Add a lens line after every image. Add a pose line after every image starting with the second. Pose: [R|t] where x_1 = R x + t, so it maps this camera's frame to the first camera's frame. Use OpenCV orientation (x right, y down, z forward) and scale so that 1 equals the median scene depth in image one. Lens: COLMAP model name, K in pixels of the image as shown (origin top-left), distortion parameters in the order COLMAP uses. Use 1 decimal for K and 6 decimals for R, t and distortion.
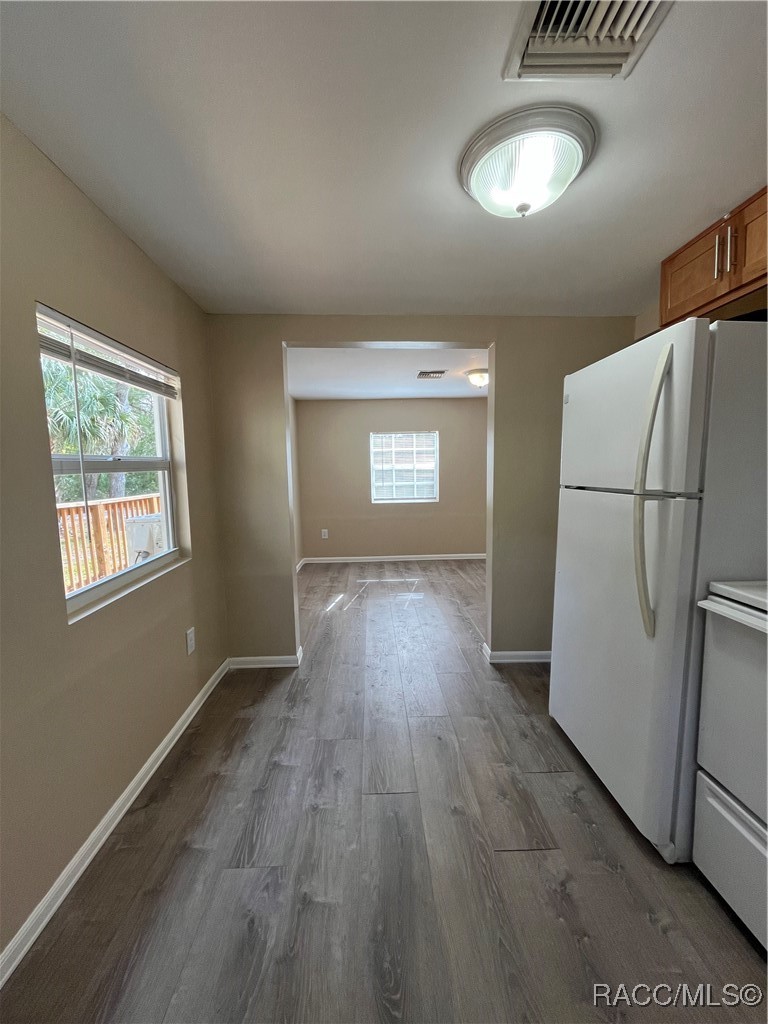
lens RADIAL K [[413.4, 0, 384.0], [0, 413.4, 512.0], [0, 0, 1]] dist [-0.002181, -0.000043]
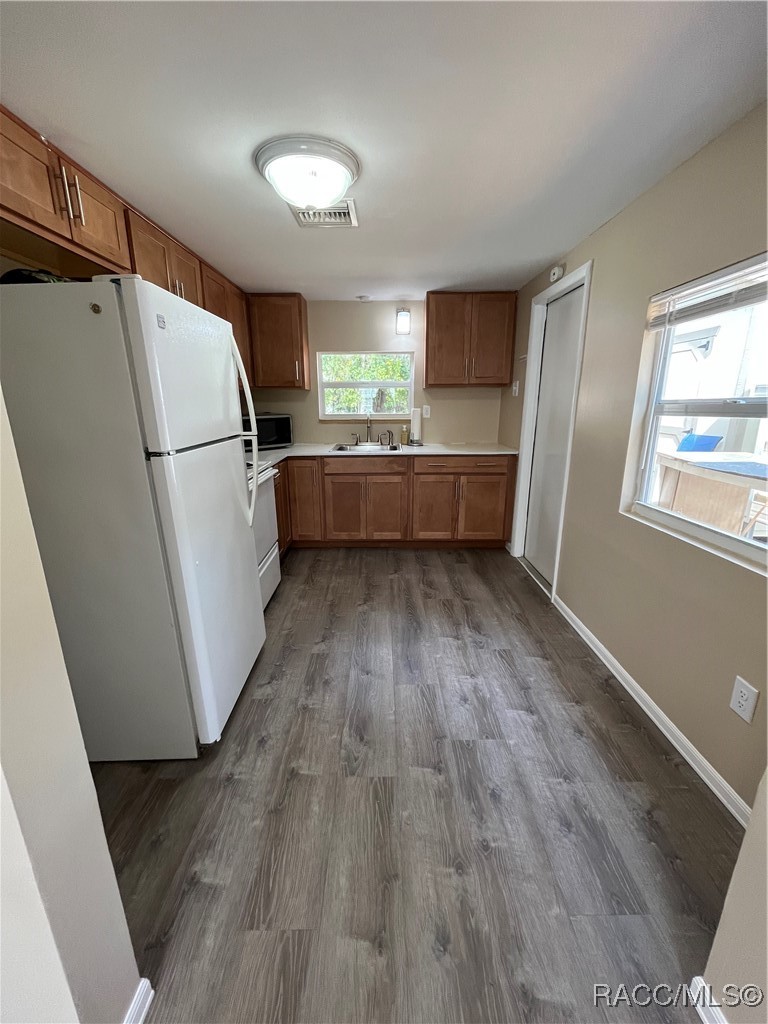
lens RADIAL K [[412.1, 0, 384.0], [0, 412.1, 512.0], [0, 0, 1]] dist [-0.003856, 0.000056]
pose [[-0.999441, 0.012239, 0.031118, 0.049987], [0.022527, 0.934184, 0.356080, -0.180632], [-0.024712, 0.356582, -0.933937, 1.462554]]
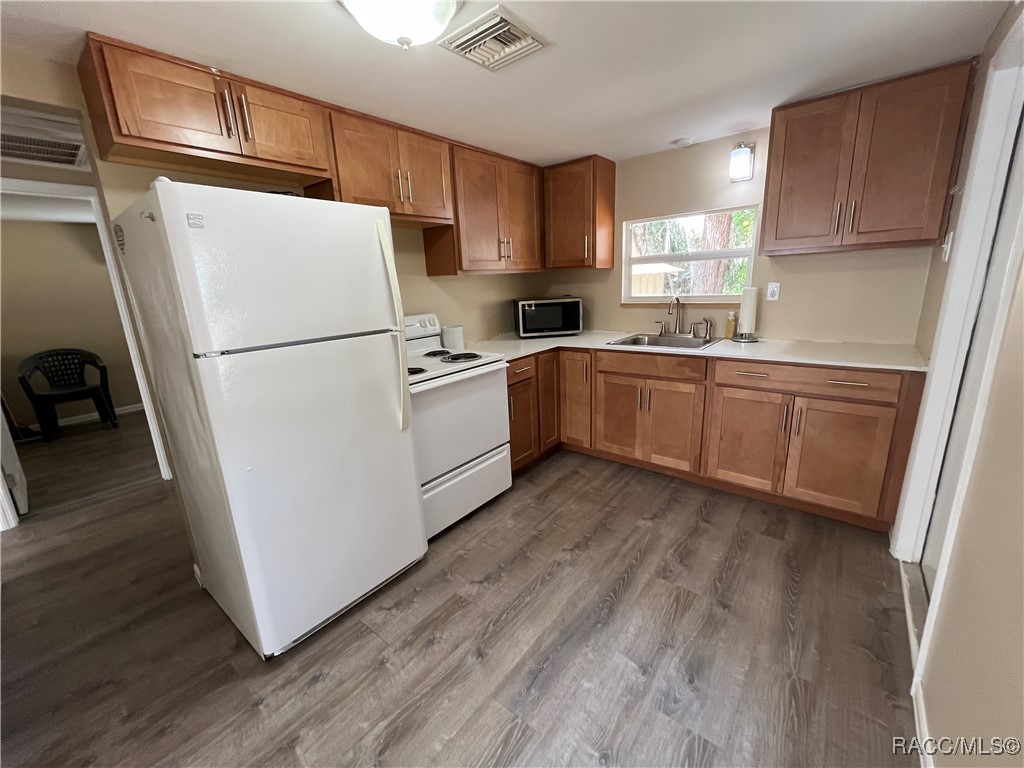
lens RADIAL K [[412.1, 0, 512.2], [0, 412.1, 383.4], [0, 0, 1]] dist [-0.003856, 0.000056]
pose [[-0.754691, -0.108838, 0.646989, -0.325019], [0.118779, 0.947182, 0.297889, -0.138252], [-0.645238, 0.301663, -0.701902, 1.022256]]
